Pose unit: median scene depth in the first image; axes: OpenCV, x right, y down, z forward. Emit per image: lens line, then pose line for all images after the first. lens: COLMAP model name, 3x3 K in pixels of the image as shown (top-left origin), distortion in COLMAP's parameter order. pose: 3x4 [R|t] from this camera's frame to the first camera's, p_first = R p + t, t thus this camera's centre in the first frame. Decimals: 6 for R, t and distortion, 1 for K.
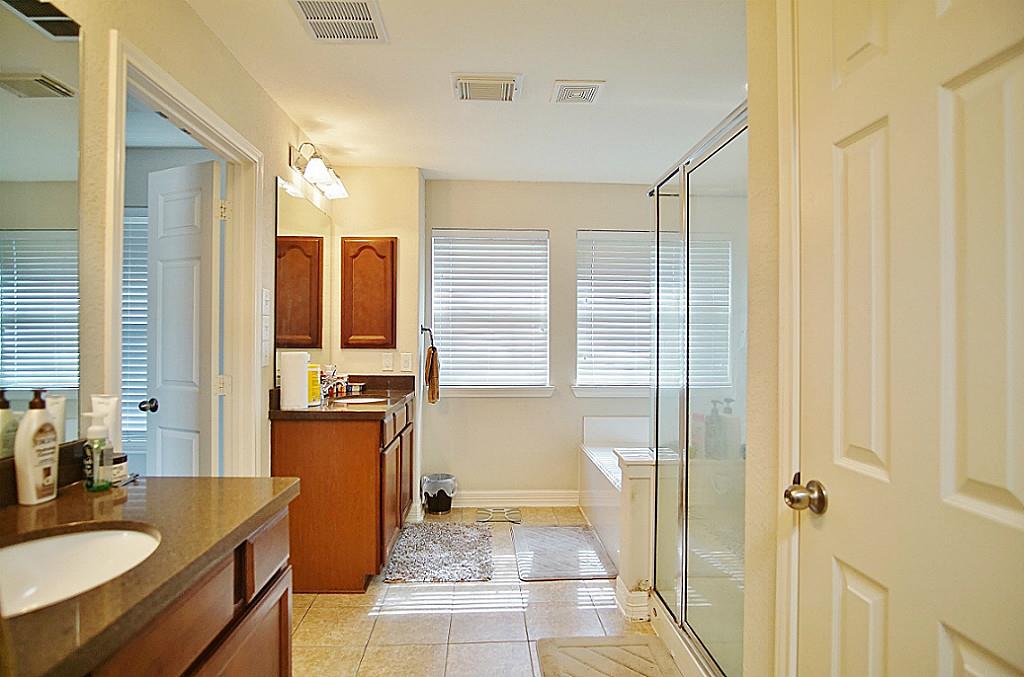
lens RADIAL K [[554.4, 0, 512.0], [0, 554.4, 338.5], [0, 0, 1]] dist [-0.028709, 0.001299]
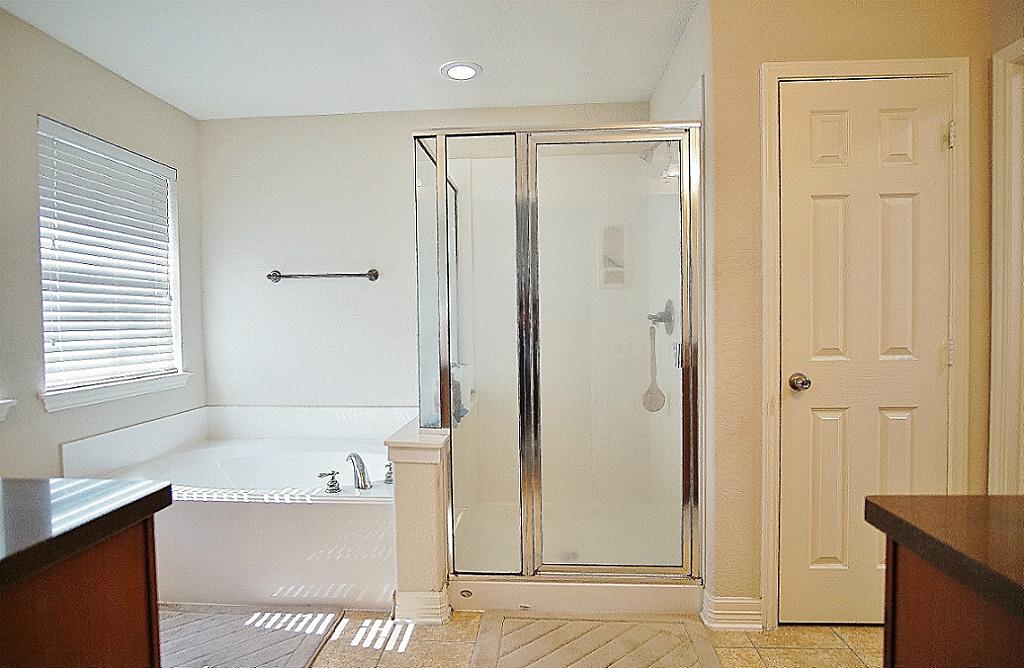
lens RADIAL K [[555.1, 0, 512.0], [0, 555.1, 334.0], [0, 0, 1]] dist [-0.028687, -0.000453]
pose [[0.115379, -0.033577, 0.992754, -0.504132], [0.014986, 0.999374, 0.032059, 0.019556], [-0.993209, 0.011179, 0.115810, 0.626070]]
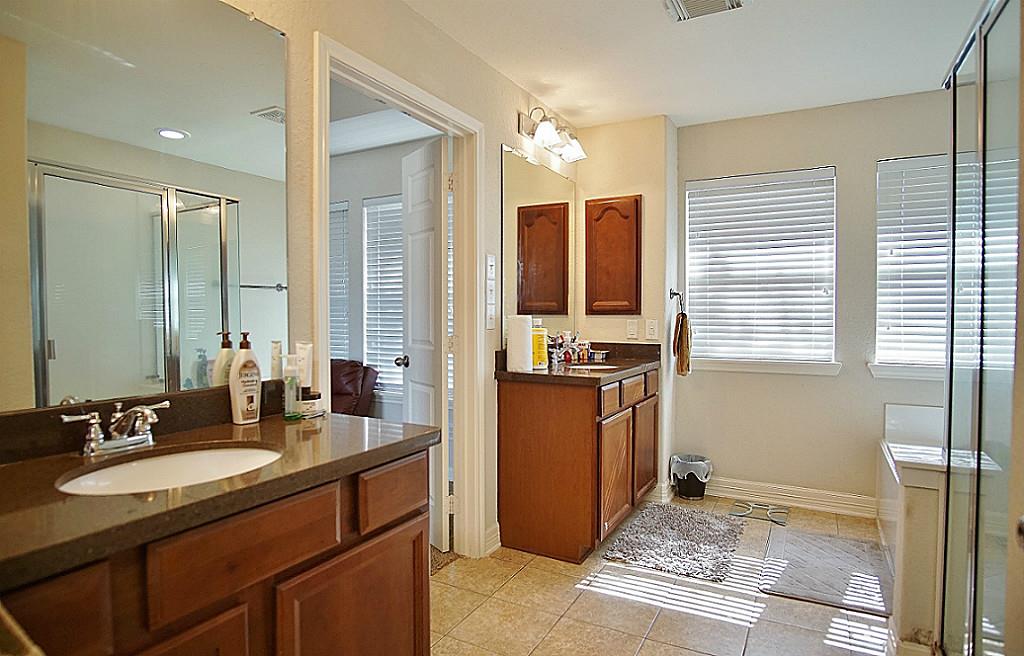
lens RADIAL K [[570.5, 0, 512.0], [0, 570.5, 328.0], [0, 0, 1]] dist [-0.036363, 0.013244]
pose [[0.850265, 0.007843, -0.526296, 0.132098], [0.004057, 0.999762, 0.021453, 0.022547], [0.526339, -0.020376, 0.850031, 0.086042]]
